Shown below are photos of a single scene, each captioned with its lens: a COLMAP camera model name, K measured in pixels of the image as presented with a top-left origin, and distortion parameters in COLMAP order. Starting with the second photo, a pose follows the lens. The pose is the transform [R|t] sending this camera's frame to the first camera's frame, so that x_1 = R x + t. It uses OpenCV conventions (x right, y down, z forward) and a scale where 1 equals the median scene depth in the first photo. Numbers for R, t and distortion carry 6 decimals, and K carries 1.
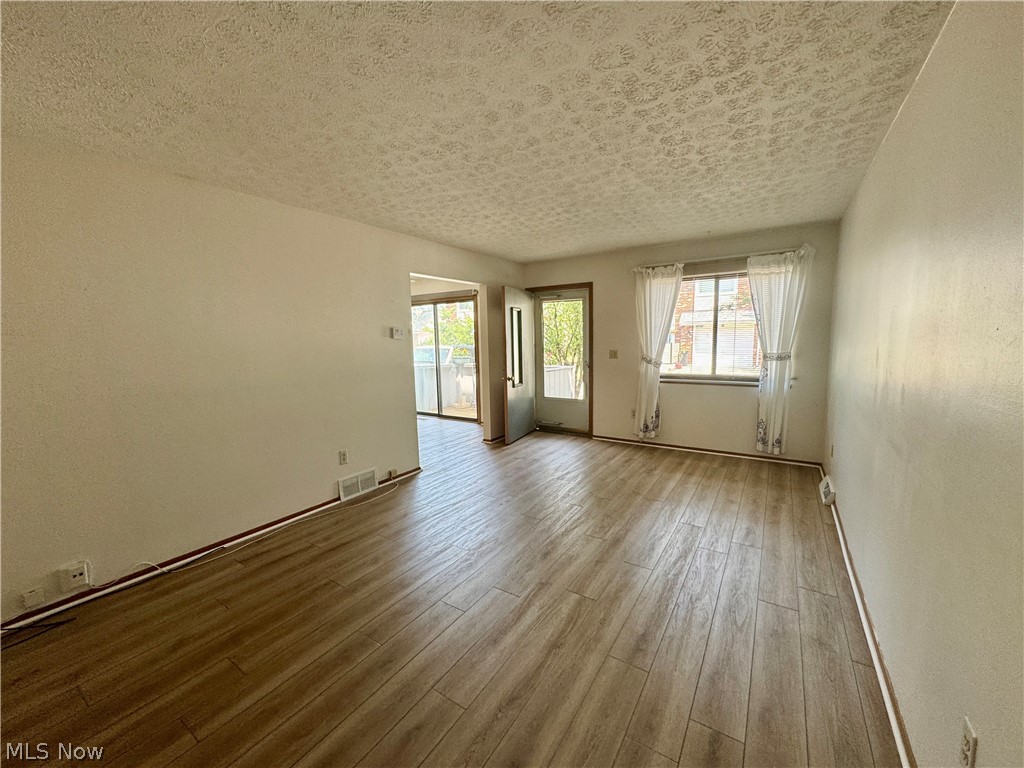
lens RADIAL K [[408.5, 0, 511.3], [0, 408.5, 384.5], [0, 0, 1]] dist [-0.004976, 0.000490]
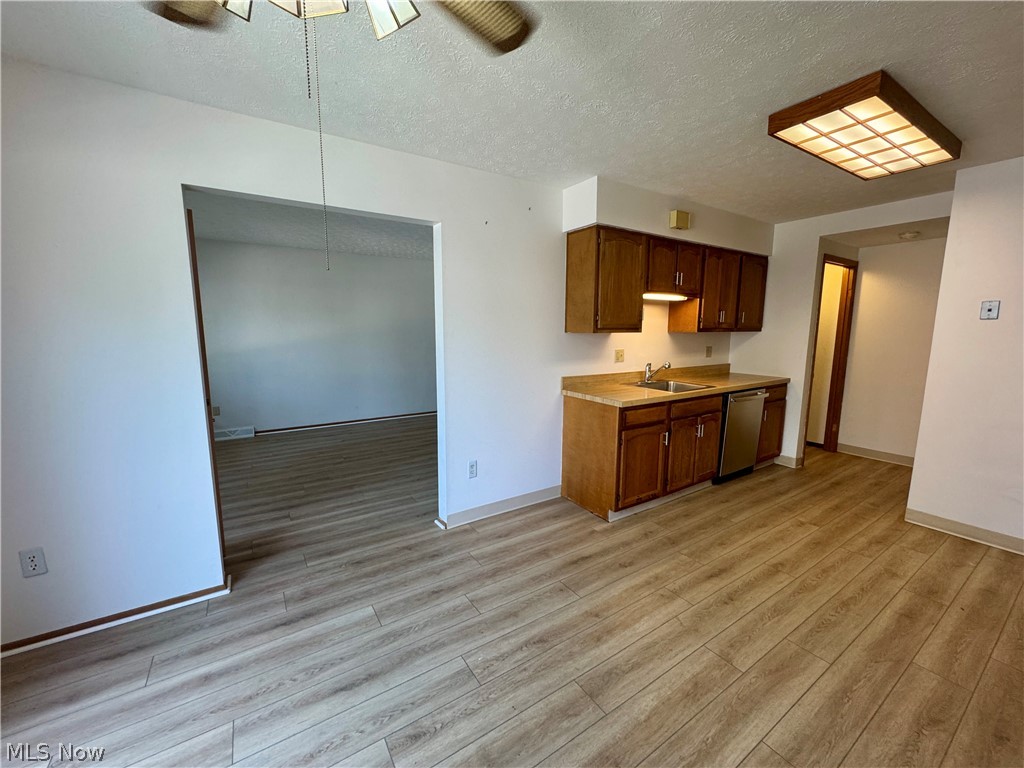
lens RADIAL K [[408.5, 0, 511.3], [0, 408.5, 384.5], [0, 0, 1]] dist [-0.004976, 0.000490]
pose [[-0.917194, -0.037320, 0.396689, -0.620951], [0.062043, 0.970082, 0.234715, -0.171800], [-0.393581, 0.239891, -0.887438, 1.557190]]
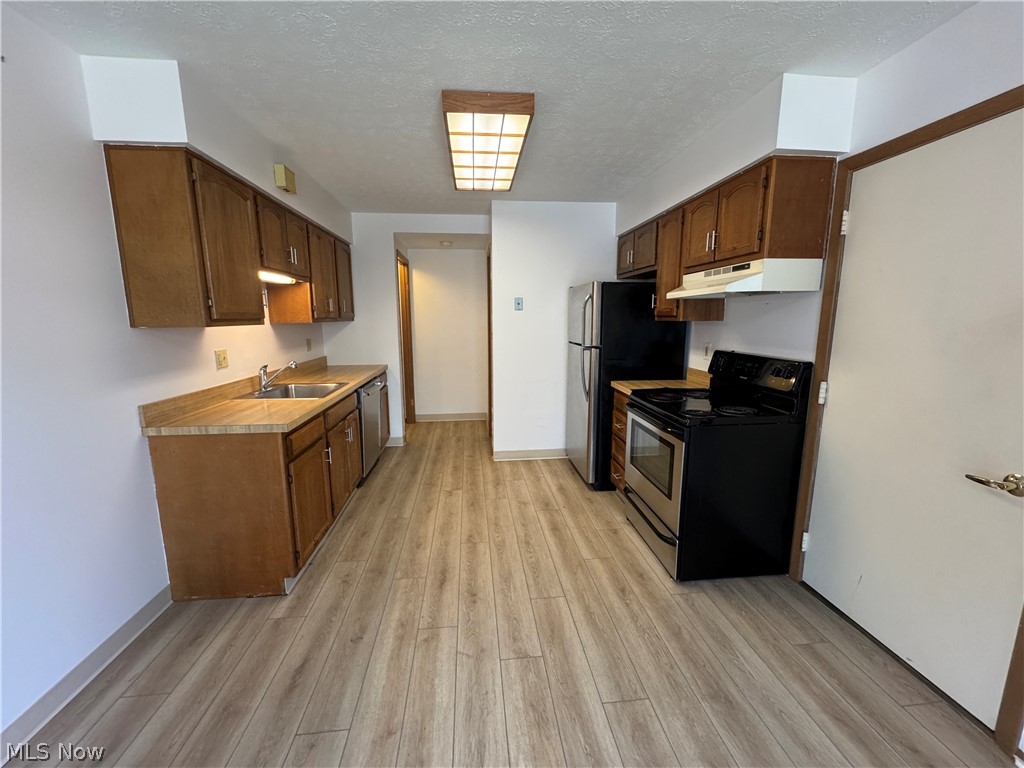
lens RADIAL K [[408.5, 0, 511.3], [0, 408.5, 384.5], [0, 0, 1]] dist [-0.004976, 0.000490]
pose [[-0.774228, 0.127737, -0.619882, -0.440553], [-0.052994, 0.962898, 0.264610, -0.157677], [0.630684, 0.237718, -0.738734, 1.398703]]
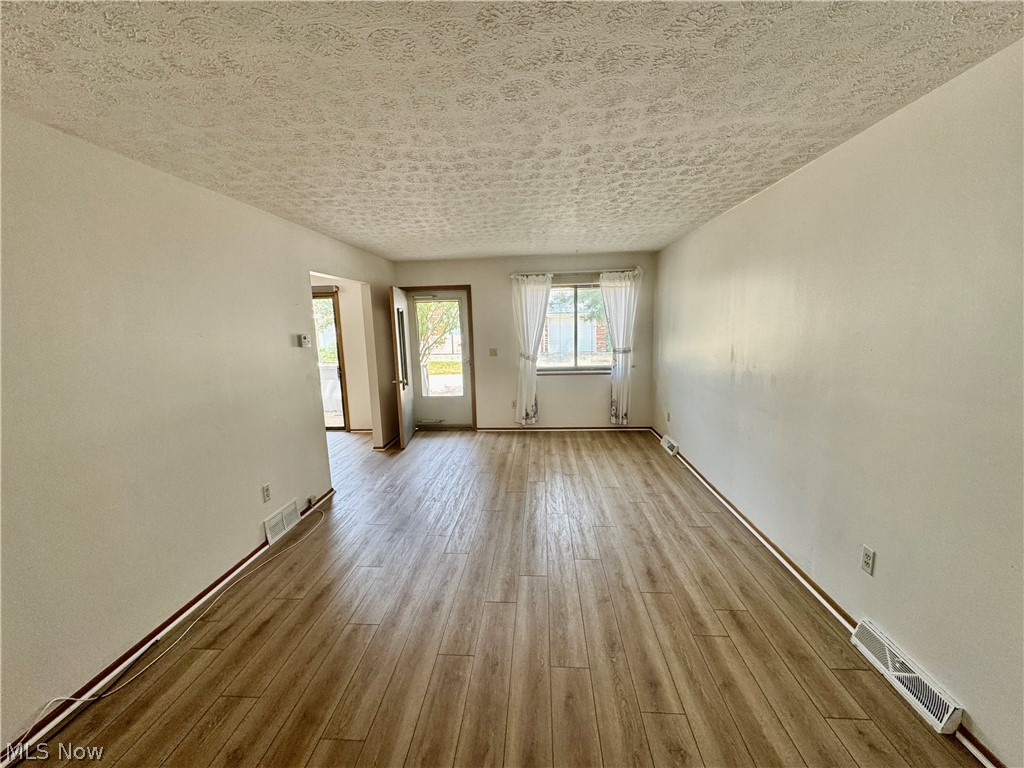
lens RADIAL K [[408.5, 0, 511.3], [0, 408.5, 384.5], [0, 0, 1]] dist [-0.004976, 0.000490]
pose [[0.872189, -0.077884, 0.482928, -0.306169], [0.065586, 0.996949, 0.042331, -0.038807], [-0.484752, -0.005248, 0.874636, 0.022494]]
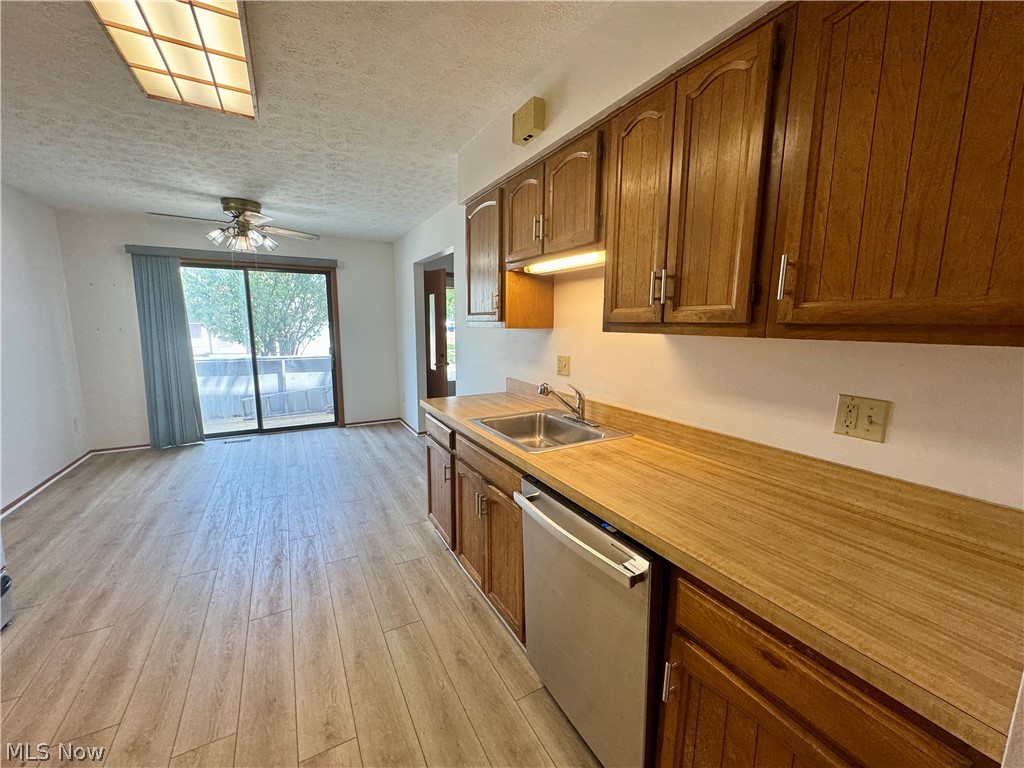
lens RADIAL K [[408.5, 0, 511.3], [0, 408.5, 384.5], [0, 0, 1]] dist [-0.004976, 0.000490]
pose [[0.461458, -0.109763, 0.880345, -1.003463], [0.083730, 0.993276, 0.079954, -0.038968], [-0.883202, 0.036816, 0.467546, 0.495373]]
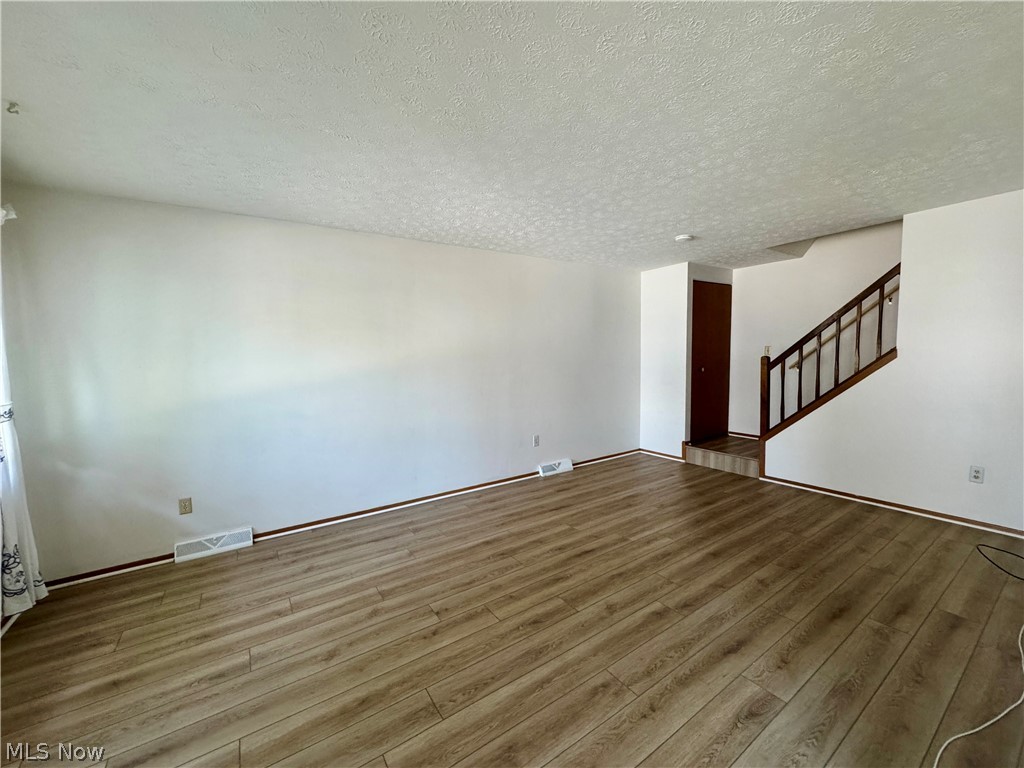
lens RADIAL K [[408.5, 0, 511.3], [0, 408.5, 384.5], [0, 0, 1]] dist [-0.004976, 0.000490]
pose [[-0.921812, 0.010845, 0.387485, -0.105148], [0.085535, 0.980660, 0.176037, -0.137440], [-0.378082, 0.195416, -0.904912, 1.215163]]
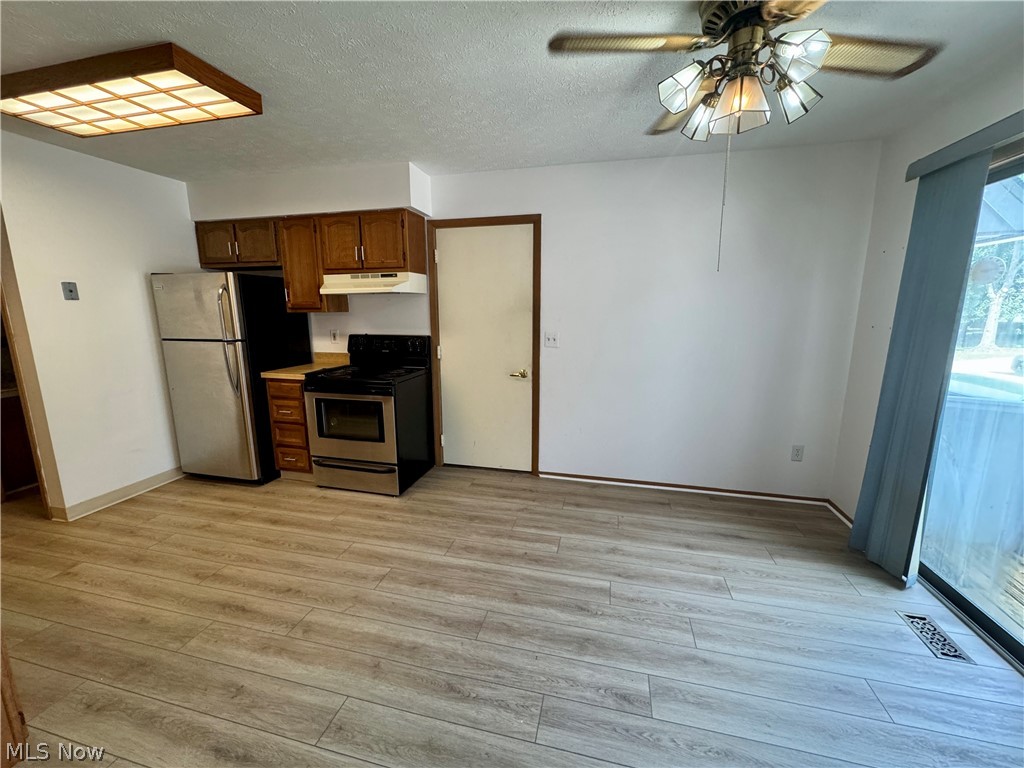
lens RADIAL K [[408.5, 0, 511.3], [0, 408.5, 384.5], [0, 0, 1]] dist [-0.004976, 0.000490]
pose [[0.335257, 0.193485, -0.922045, -0.185081], [-0.113939, 0.979828, 0.164182, -0.131362], [0.935212, 0.050013, 0.350539, 1.129643]]
